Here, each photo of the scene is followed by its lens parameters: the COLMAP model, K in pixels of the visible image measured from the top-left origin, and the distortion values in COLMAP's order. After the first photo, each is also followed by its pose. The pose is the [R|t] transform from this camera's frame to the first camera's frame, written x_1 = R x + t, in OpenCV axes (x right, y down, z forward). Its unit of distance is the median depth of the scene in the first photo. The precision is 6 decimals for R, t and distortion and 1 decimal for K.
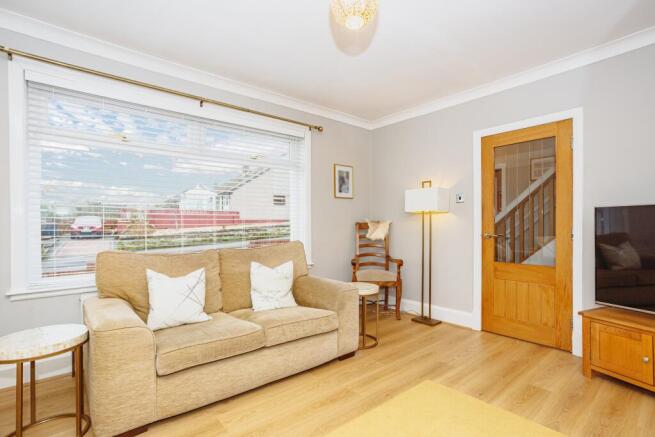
lens RADIAL K [[340.0, 0, 319.2], [0, 340.0, 224.1], [0, 0, 1]] dist [0.099737, -0.000127]
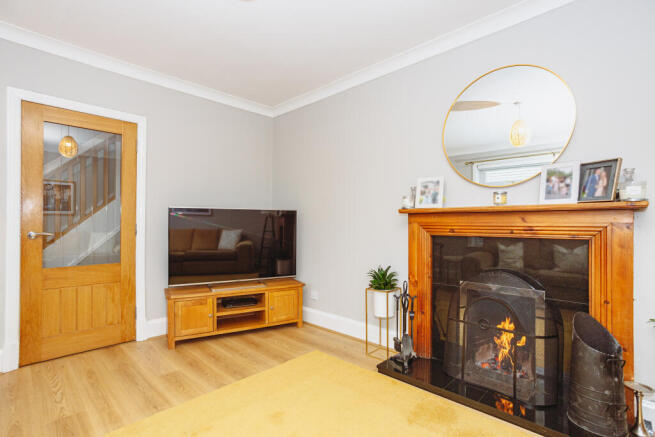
lens RADIAL K [[340.0, 0, 319.2], [0, 340.0, 224.1], [0, 0, 1]] dist [0.099737, -0.000127]
pose [[-0.111725, 0.026337, 0.993390, -0.428832], [-0.020791, 0.999368, -0.028834, 0.029316], [-0.993522, -0.023876, -0.111107, 0.599723]]
